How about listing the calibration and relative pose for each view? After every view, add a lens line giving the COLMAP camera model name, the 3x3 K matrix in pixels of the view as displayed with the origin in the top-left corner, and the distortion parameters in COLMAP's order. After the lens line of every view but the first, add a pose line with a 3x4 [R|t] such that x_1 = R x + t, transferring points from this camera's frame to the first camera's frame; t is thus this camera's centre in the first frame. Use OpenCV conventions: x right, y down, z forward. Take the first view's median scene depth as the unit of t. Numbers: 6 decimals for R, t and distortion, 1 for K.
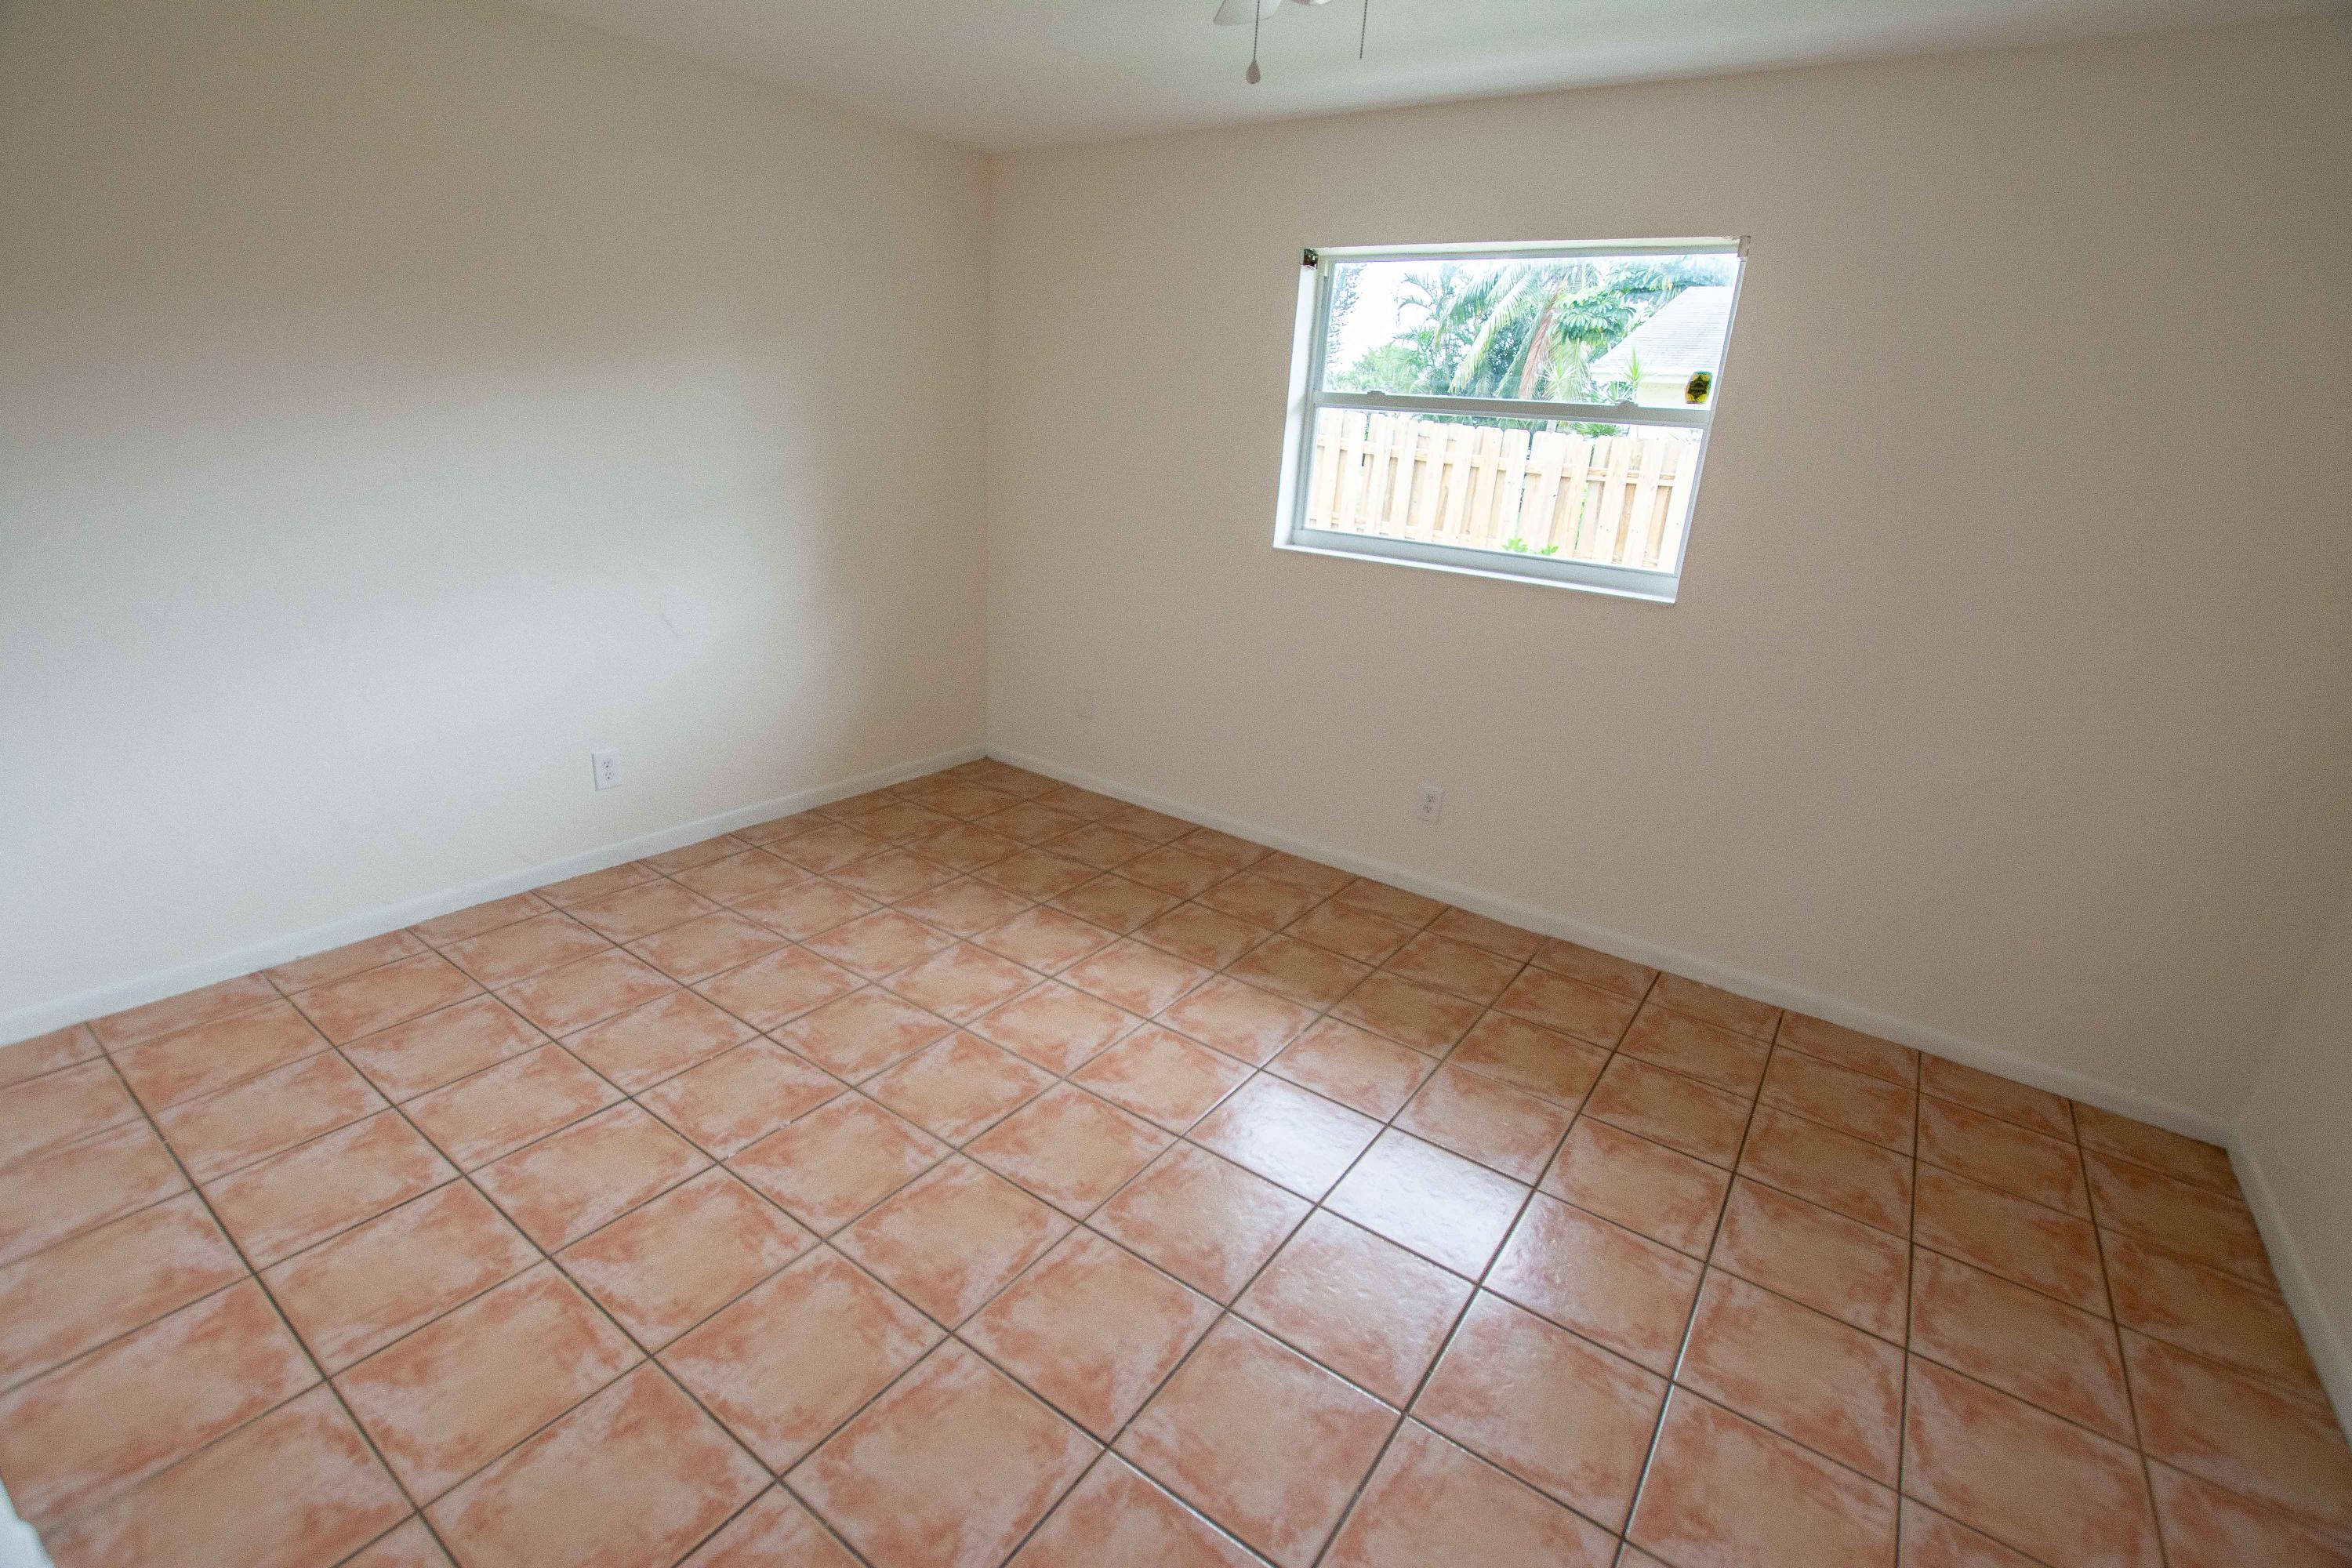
lens RADIAL K [[1049.8, 0, 1176.0], [0, 1049.8, 784.0], [0, 0, 1]] dist [-0.048099, 0.010921]
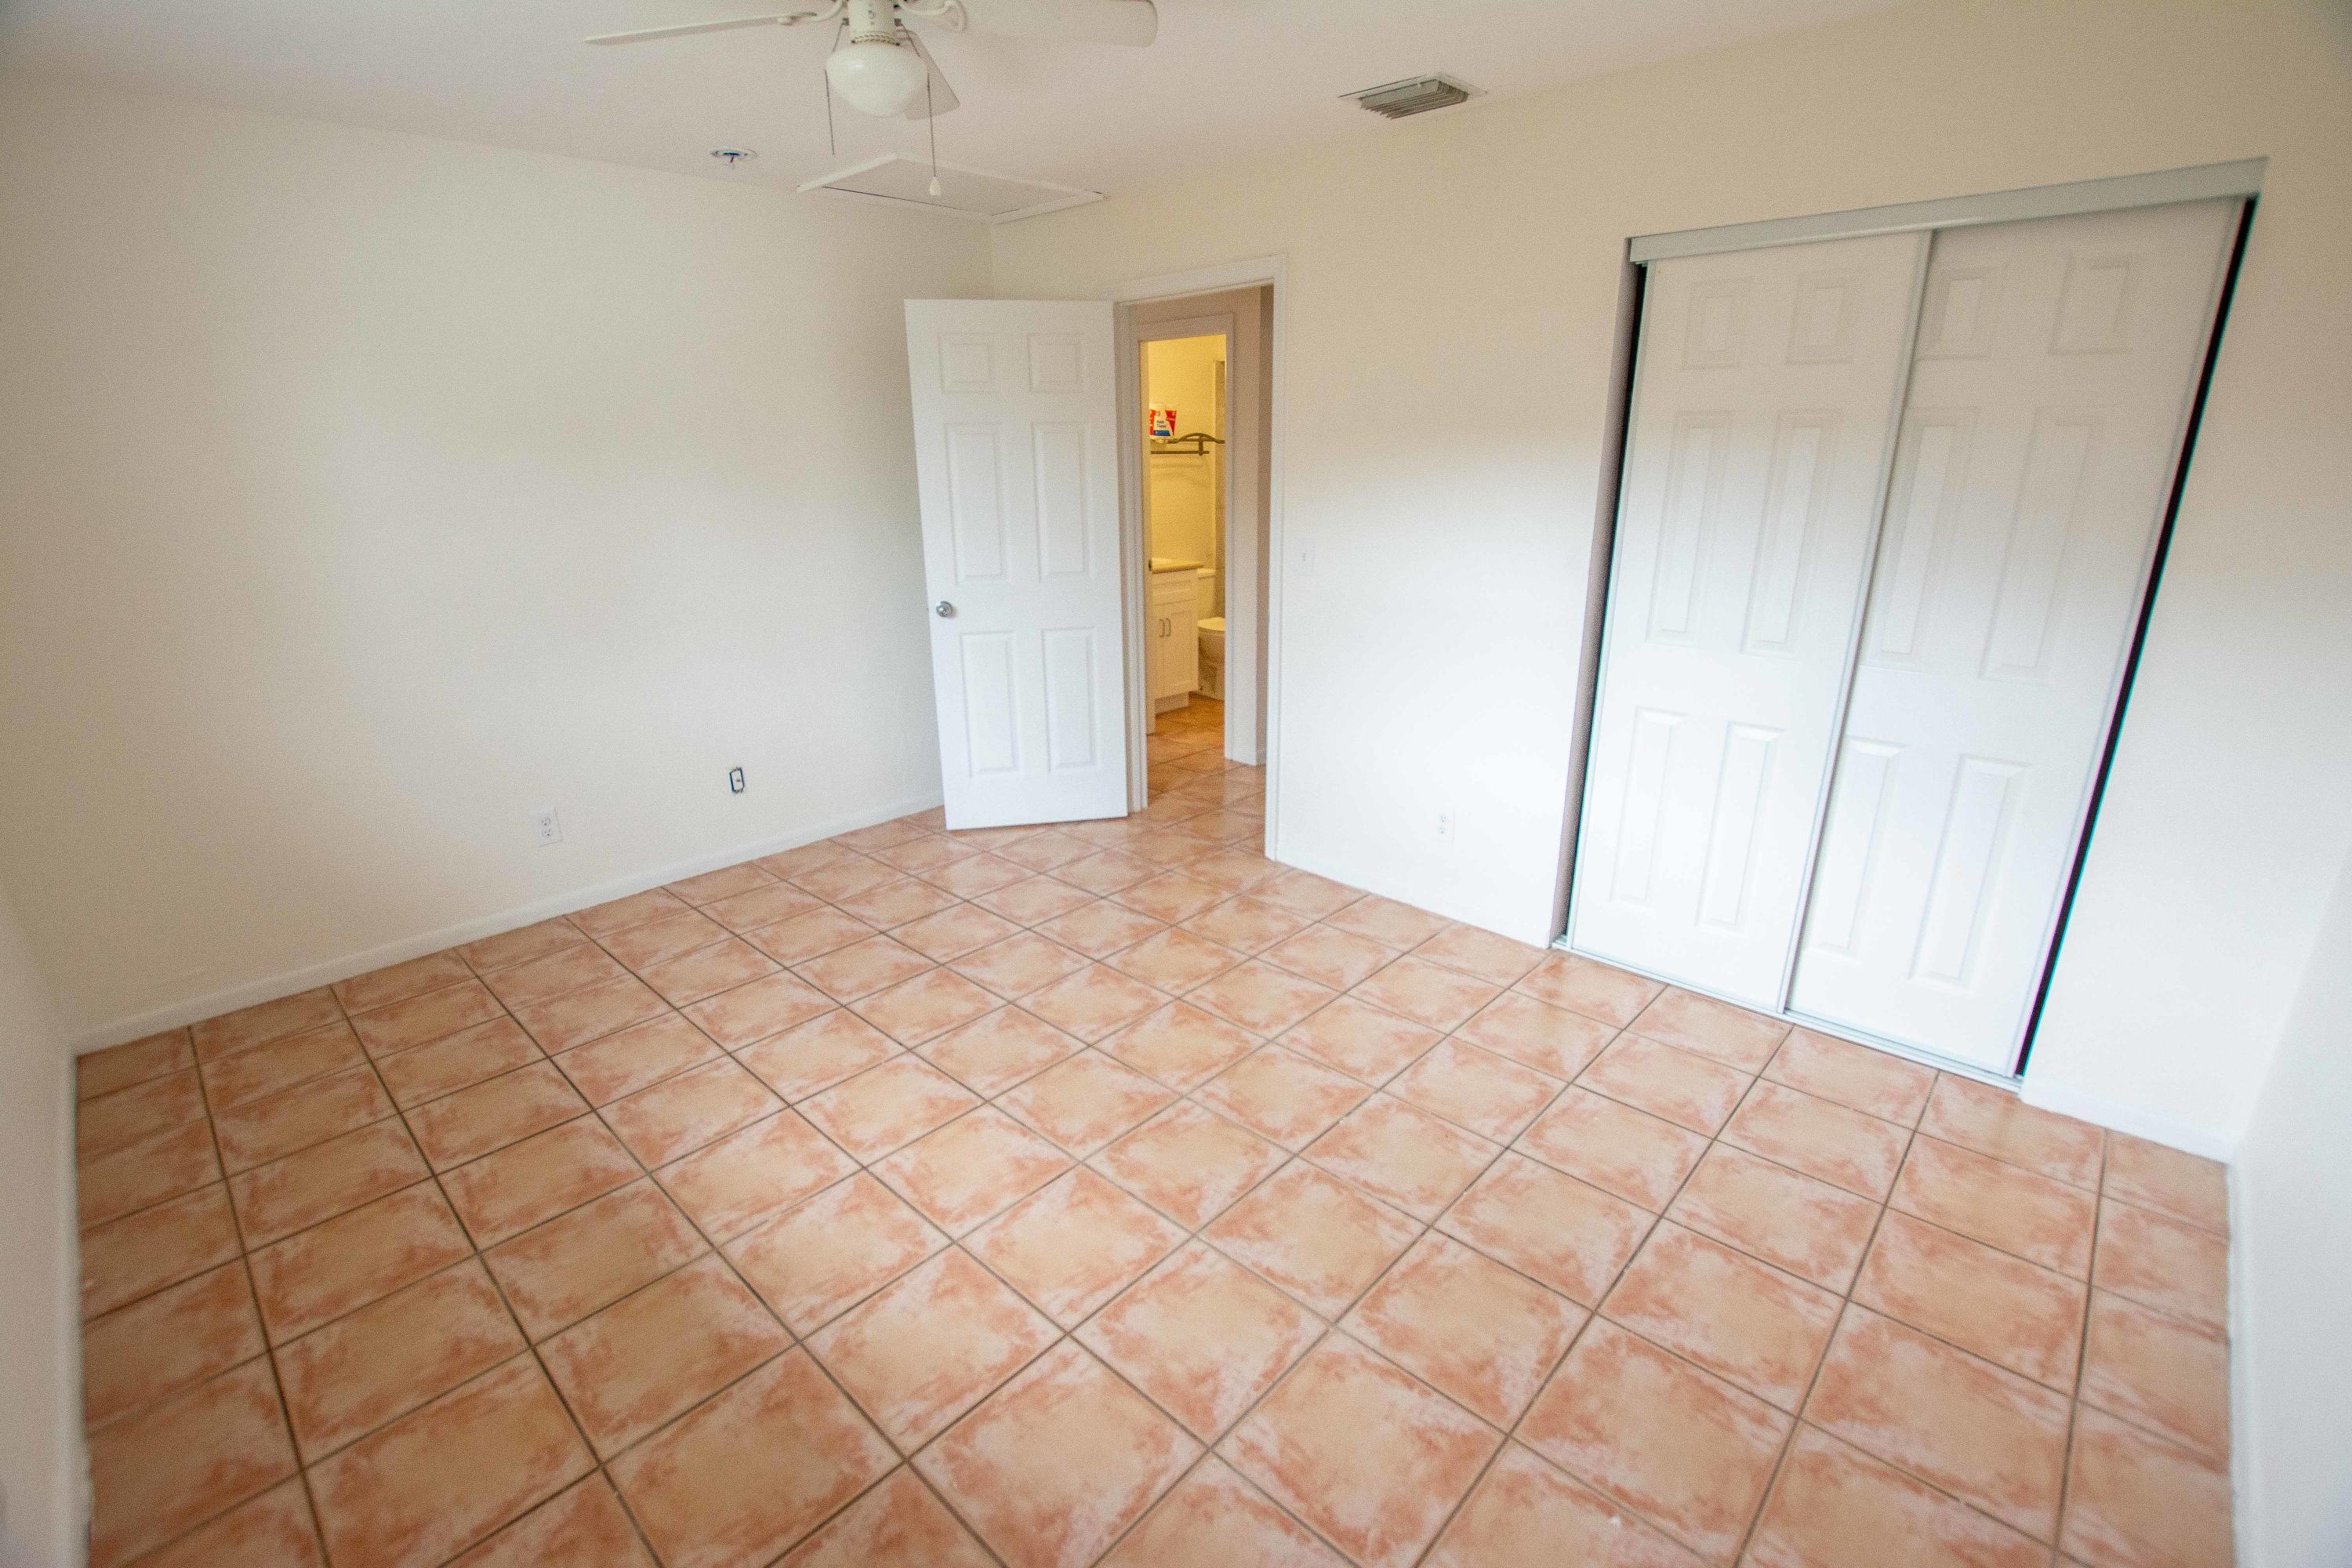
lens RADIAL K [[1042.1, 0, 1167.7], [0, 1042.1, 793.1], [0, 0, 1]] dist [-0.024551, -0.000635]
pose [[-0.988166, -0.092711, 0.122198, -0.684692], [-0.000099, 0.797047, 0.603917, -1.402043], [-0.153387, 0.596759, -0.787624, 3.887447]]
